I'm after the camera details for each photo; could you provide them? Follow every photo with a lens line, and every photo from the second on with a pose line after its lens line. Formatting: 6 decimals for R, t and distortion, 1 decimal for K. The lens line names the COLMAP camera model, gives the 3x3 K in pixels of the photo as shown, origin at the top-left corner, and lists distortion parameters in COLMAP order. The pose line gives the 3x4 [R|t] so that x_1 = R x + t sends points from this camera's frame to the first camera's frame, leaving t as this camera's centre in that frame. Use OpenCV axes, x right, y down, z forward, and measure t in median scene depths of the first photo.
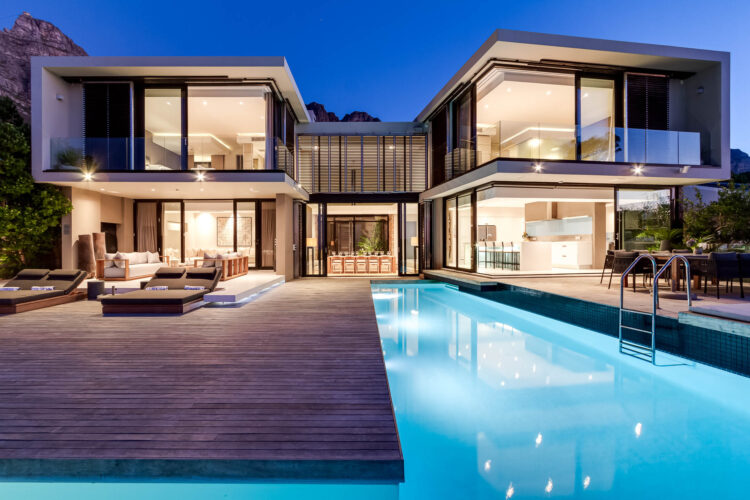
lens RADIAL K [[348.1, 0, 362.5], [0, 348.1, 246.0], [0, 0, 1]] dist [-0.000454, -0.000281]
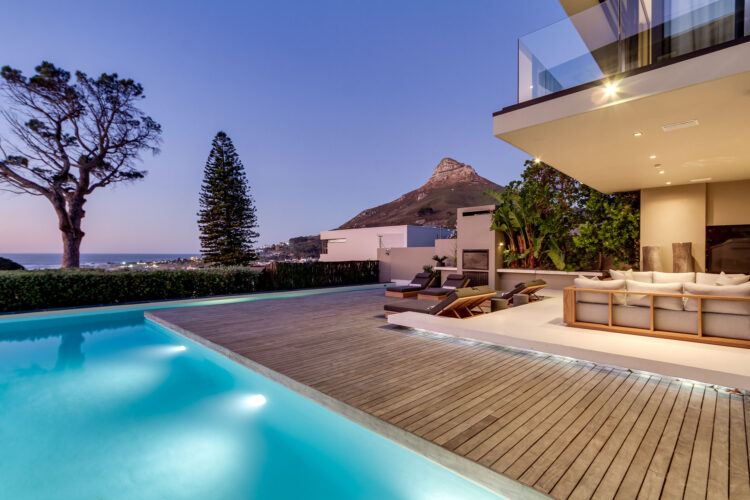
lens RADIAL K [[353.2, 0, 353.7], [0, 353.2, 253.0], [0, 0, 1]] dist [0.000676, -0.000210]
pose [[-0.716271, 0.000252, -0.697822, 0.237059], [-0.003209, 0.999988, 0.003655, -0.017996], [0.697815, 0.004857, -0.716261, 1.089005]]
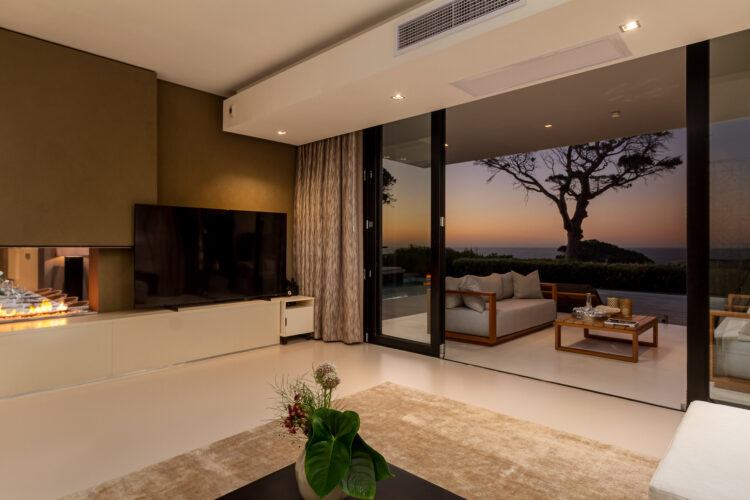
lens RADIAL K [[421.8, 0, 350.4], [0, 421.8, 245.9], [0, 0, 1]] dist [0.001740, -0.000004]
pose [[-0.709192, 0.002951, 0.705009, -0.659868], [0.002945, 0.999995, -0.001223, -0.017211], [-0.705009, 0.001209, -0.709197, 1.545684]]
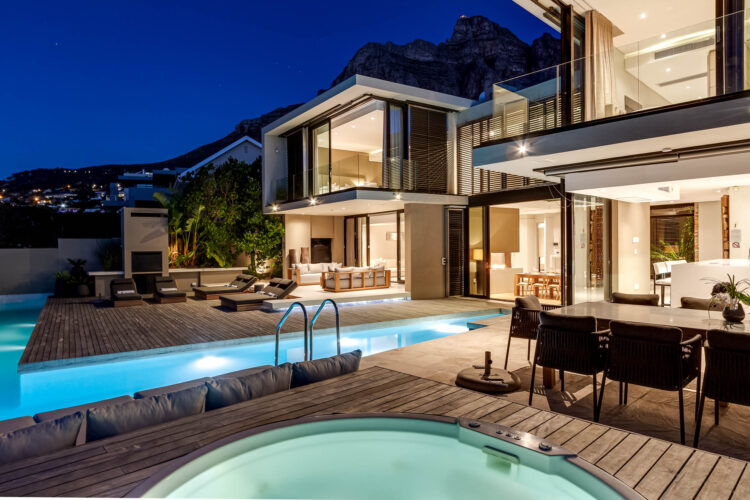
lens RADIAL K [[464.1, 0, 353.4], [0, 464.1, 250.4], [0, 0, 1]] dist [0.000501, -0.002889]
pose [[0.535264, 0.005787, -0.844665, 0.816710], [0.003939, 0.999949, 0.009347, -0.043031], [0.844676, -0.008330, 0.535214, 0.242464]]
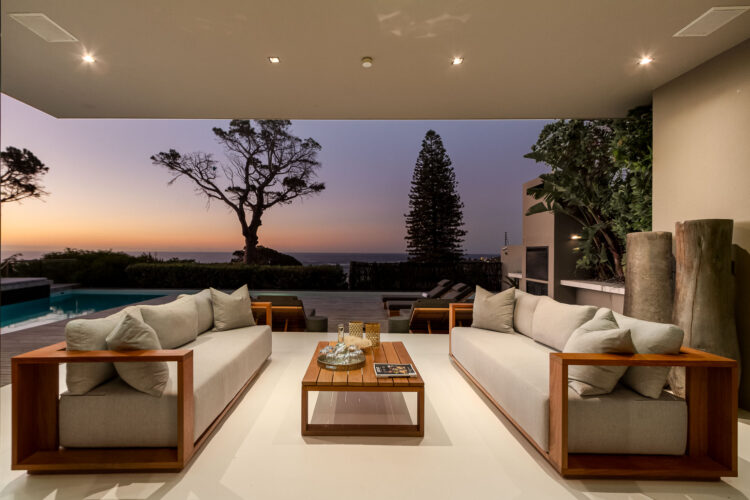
lens RADIAL K [[369.1, 0, 352.3], [0, 369.1, 251.5], [0, 0, 1]] dist [0.000529, -0.000256]
pose [[-0.999987, -0.002201, 0.004568, -0.534856], [-0.002192, 0.999996, 0.001802, -0.016938], [-0.004572, 0.001792, -0.999988, 1.304590]]
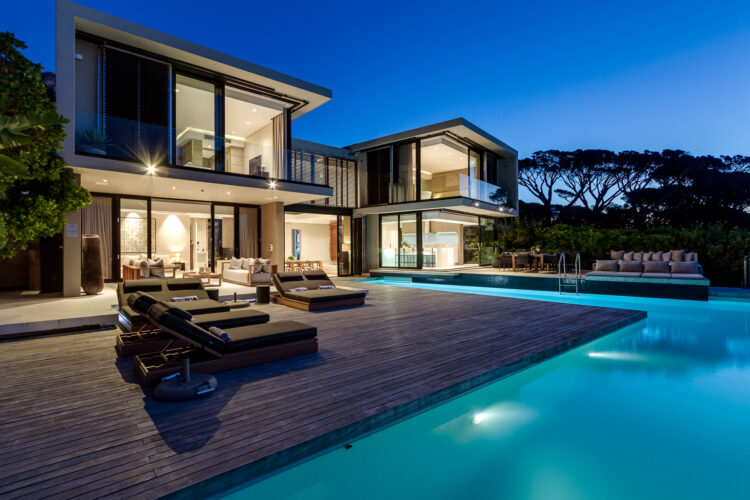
lens RADIAL K [[362.1, 0, 351.5], [0, 362.1, 242.9], [0, 0, 1]] dist [0.003012, 0.000471]
pose [[0.778557, 0.012435, 0.627451, -0.843373], [0.003576, 0.999700, -0.024248, 0.001477], [-0.627564, 0.021122, 0.778279, 0.012269]]
